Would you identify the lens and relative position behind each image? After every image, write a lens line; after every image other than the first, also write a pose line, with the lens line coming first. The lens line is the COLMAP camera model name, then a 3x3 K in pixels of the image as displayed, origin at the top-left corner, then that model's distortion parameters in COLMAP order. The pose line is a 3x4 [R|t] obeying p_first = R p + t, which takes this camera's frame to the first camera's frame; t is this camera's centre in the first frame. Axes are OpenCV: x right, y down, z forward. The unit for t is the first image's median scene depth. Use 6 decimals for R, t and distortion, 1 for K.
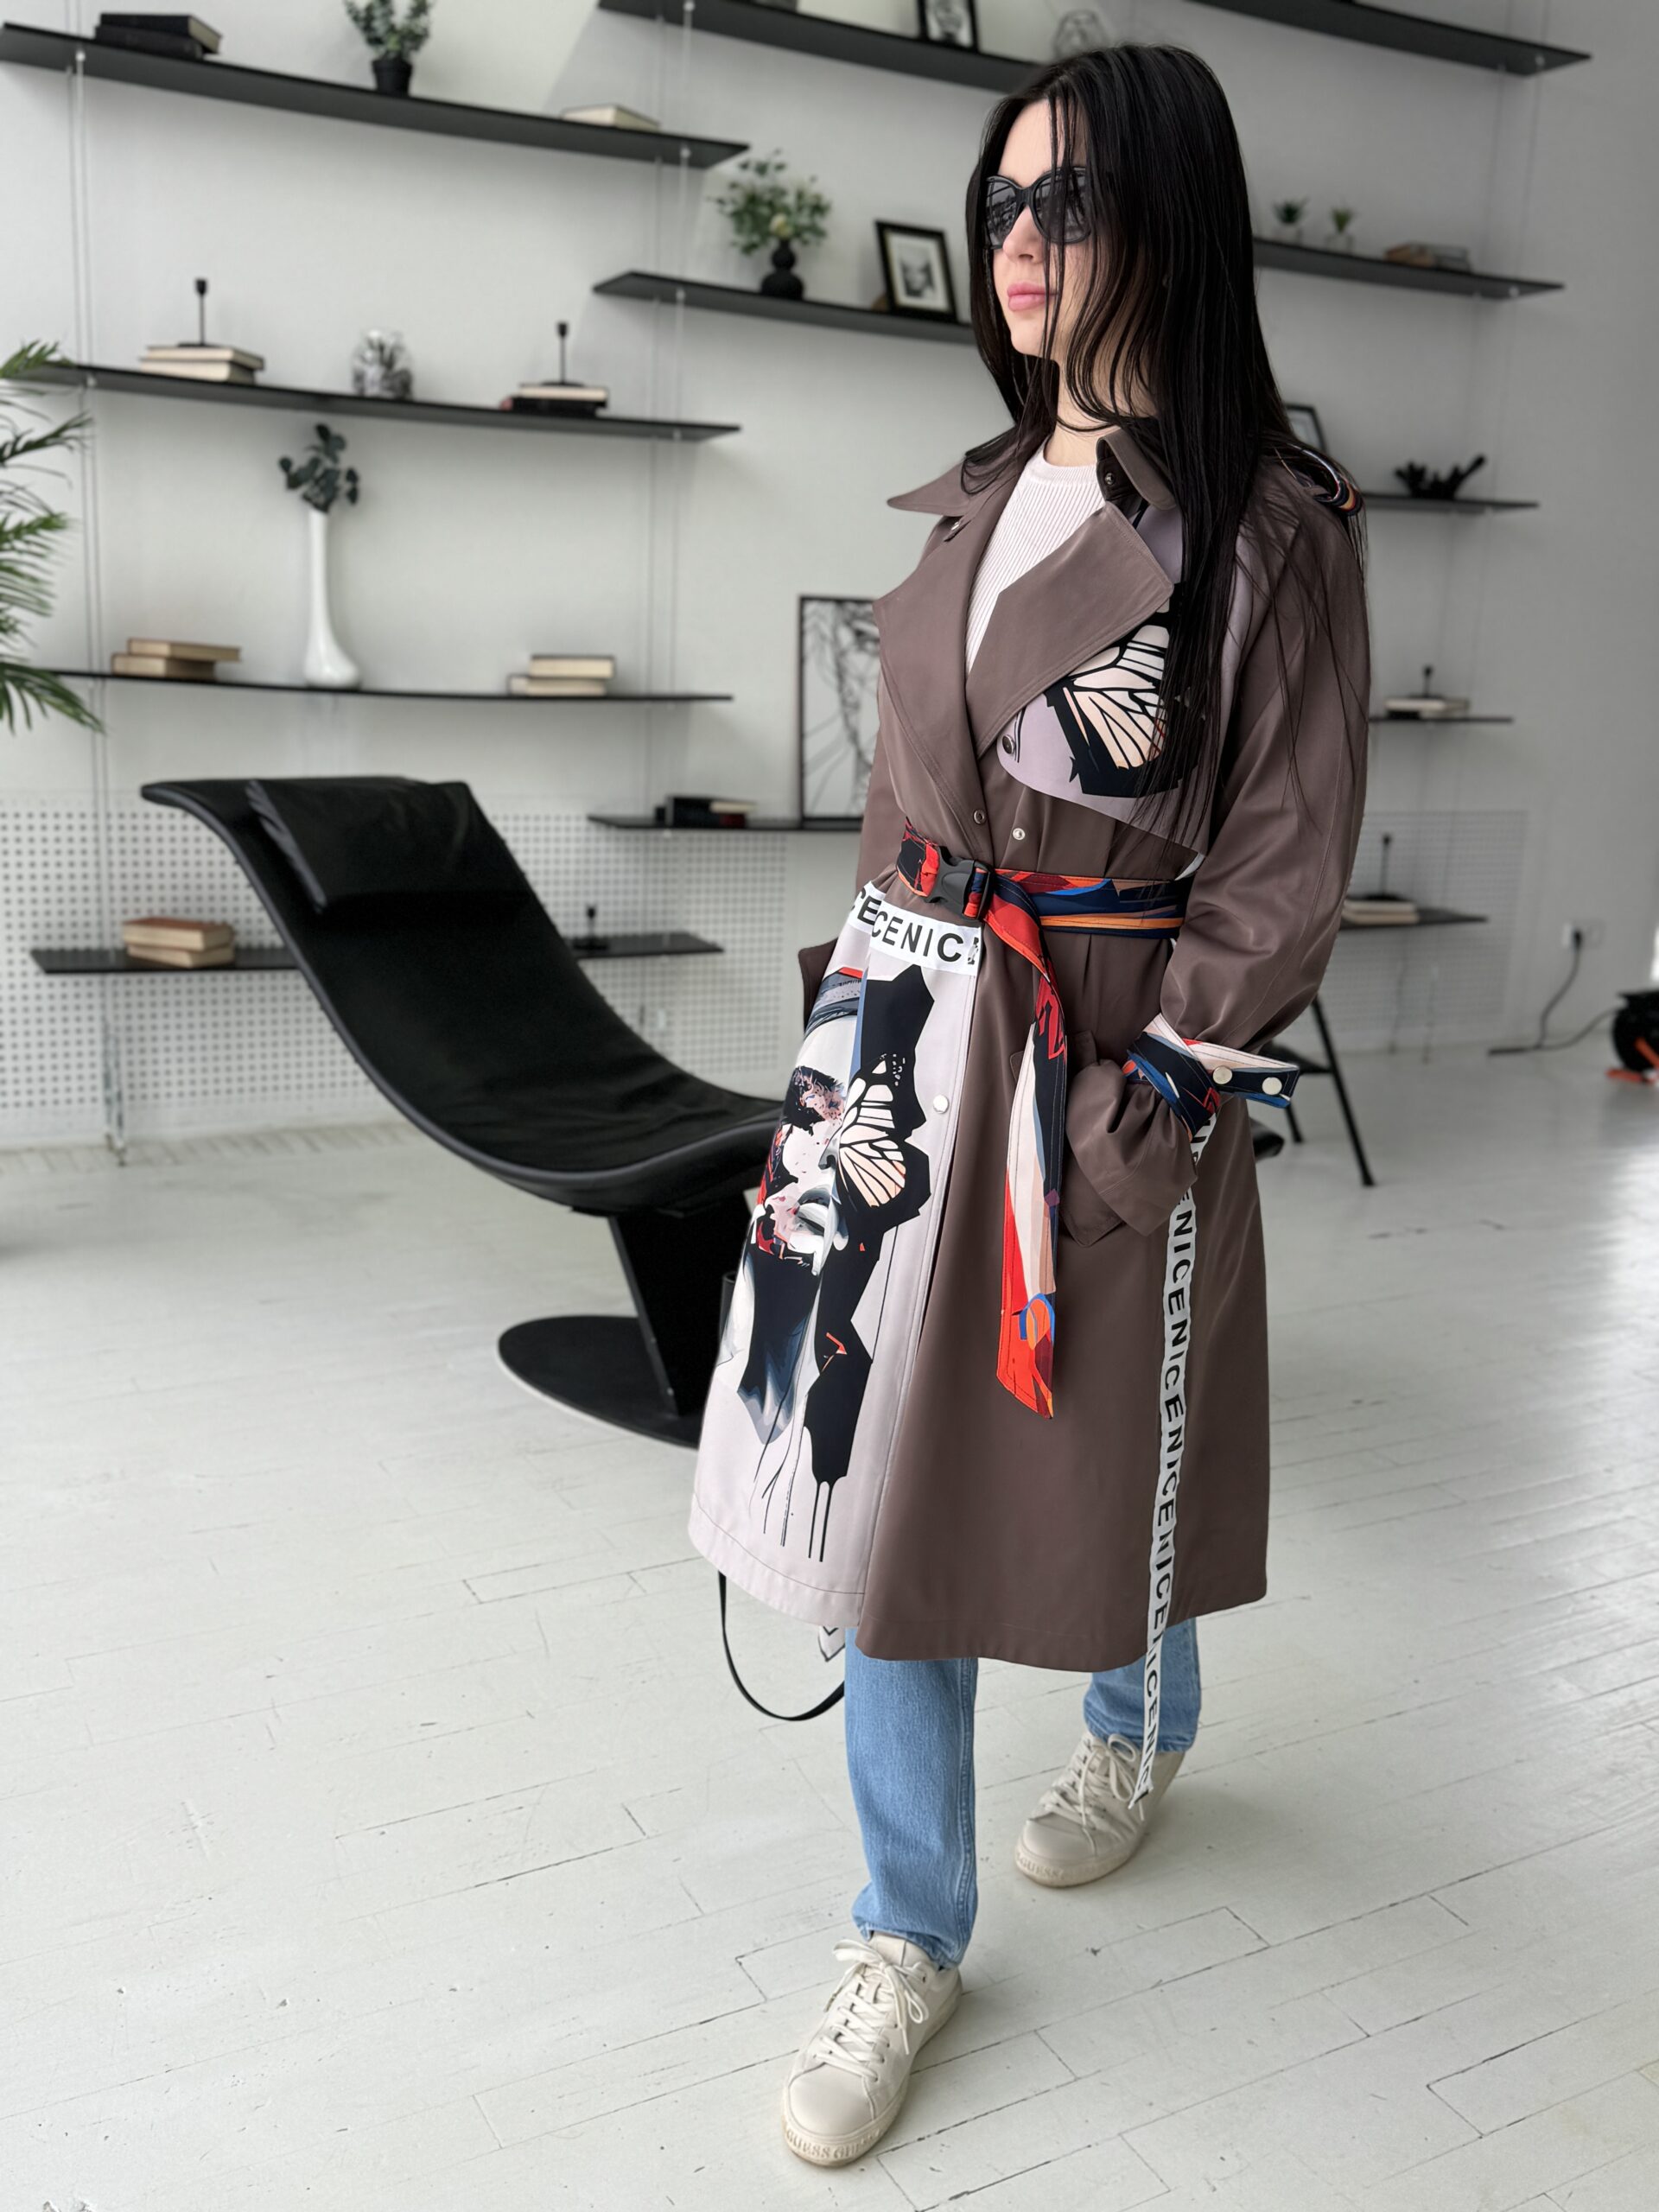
lens RADIAL K [[1989.4, 0, 829.5], [0, 1989.4, 1106.0], [0, 0, 1]] dist [-0.069132, -0.009551]
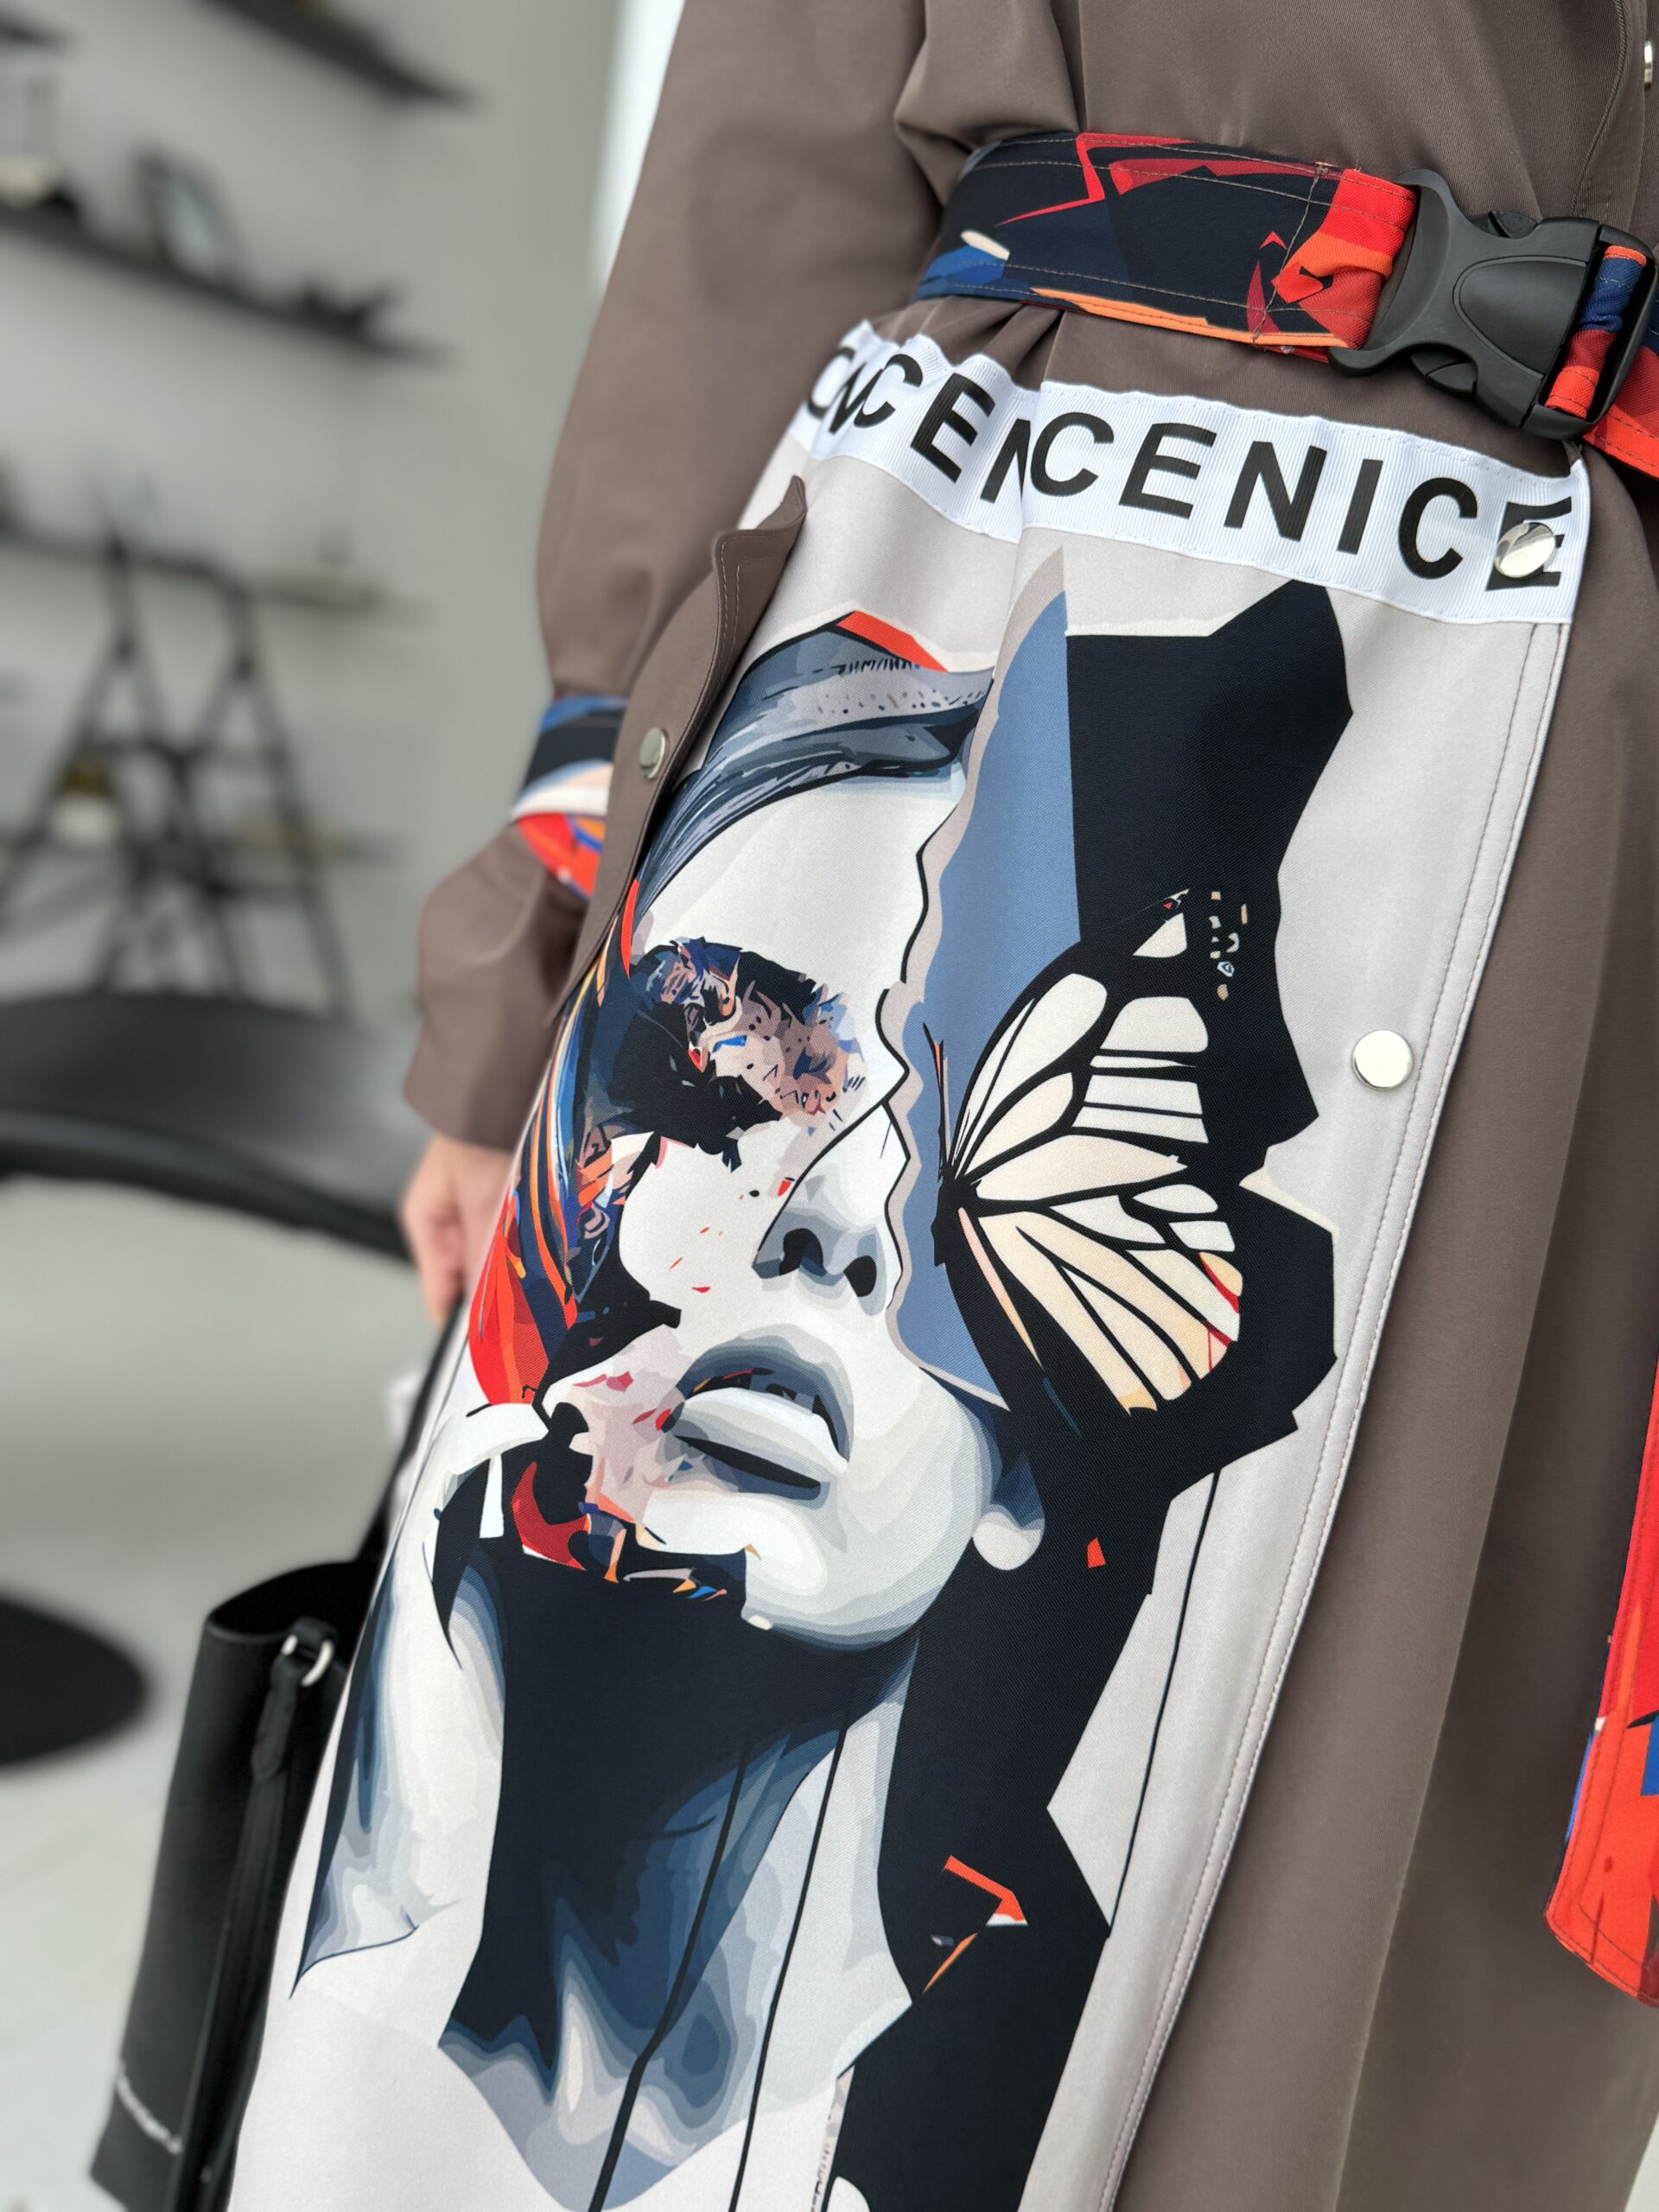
lens RADIAL K [[2013.0, 0, 857.2], [0, 2013.0, 1114.2], [0, 0, 1]] dist [0.123934, -0.313884]
pose [[0.806959, -0.030445, 0.589823, -0.186252], [0.013195, 0.999351, 0.033531, -0.003793], [-0.590460, -0.019275, 0.806836, 0.787691]]
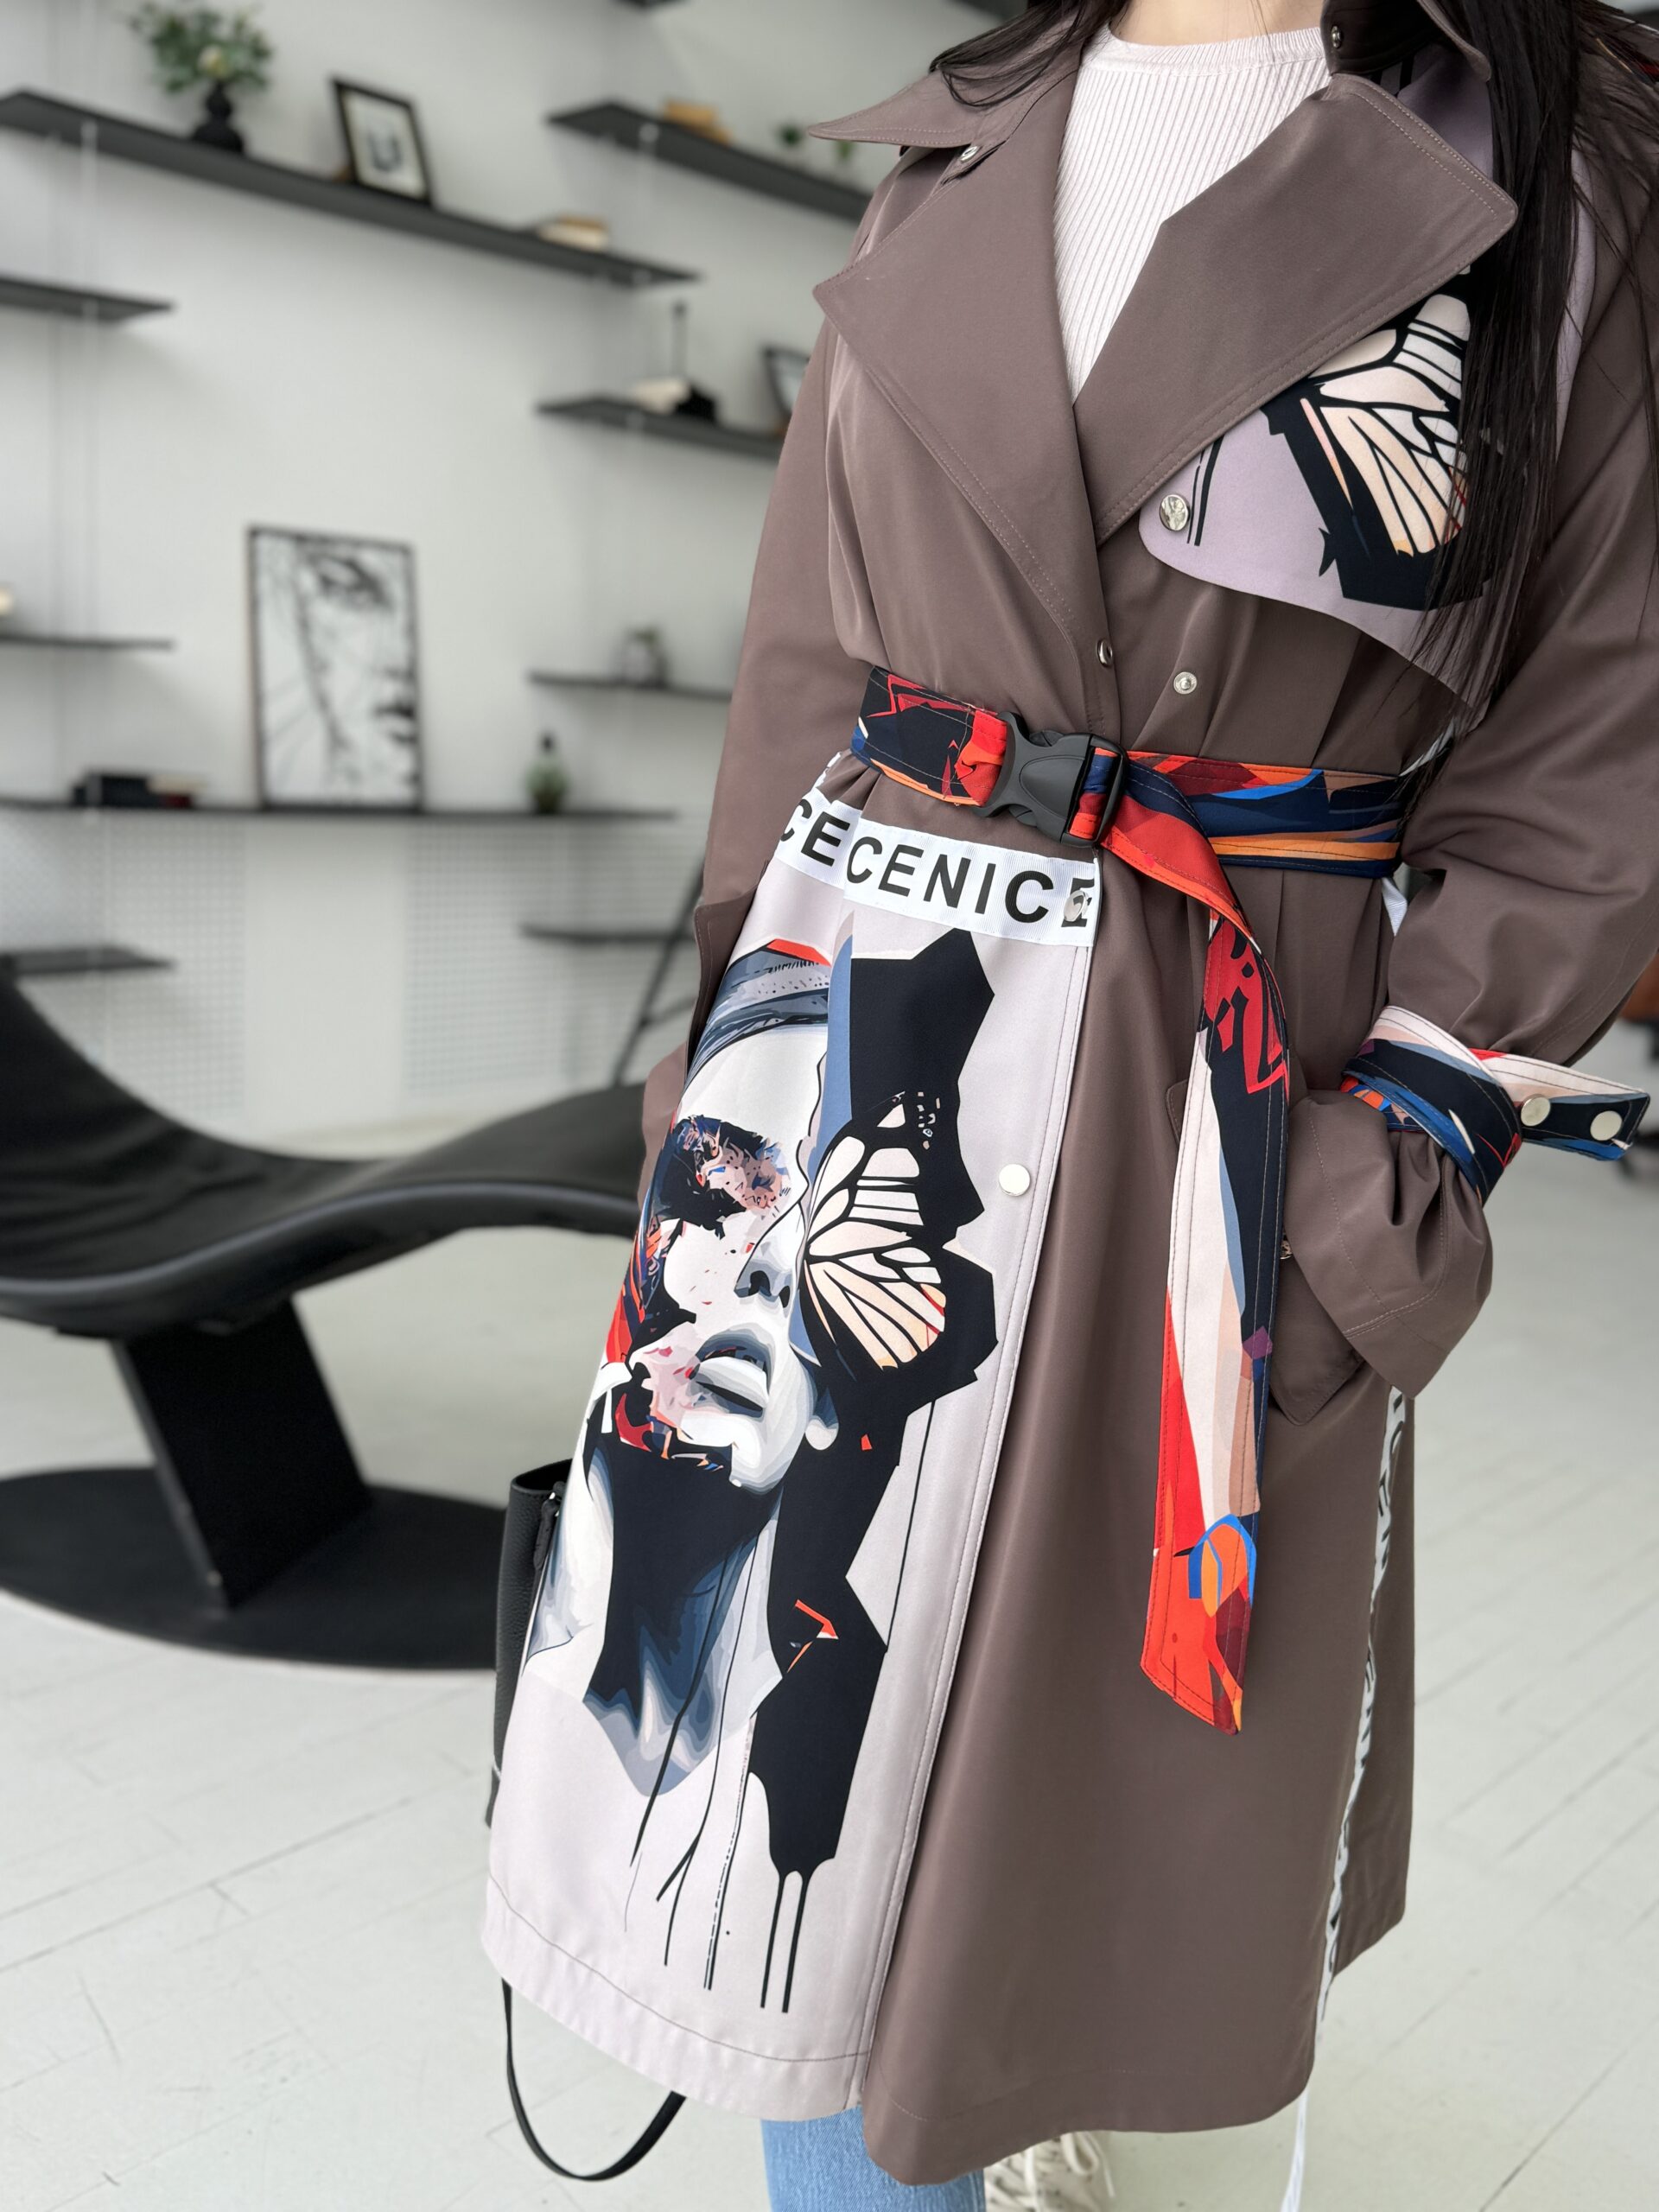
lens RADIAL K [[2013.0, 0, 857.2], [0, 2013.0, 1114.2], [0, 0, 1]] dist [0.123934, -0.313884]
pose [[0.952554, -0.032288, 0.302651, -0.153764], [0.033855, 0.999427, 0.000071, -0.020372], [-0.302480, 0.010178, 0.953102, 0.469030]]
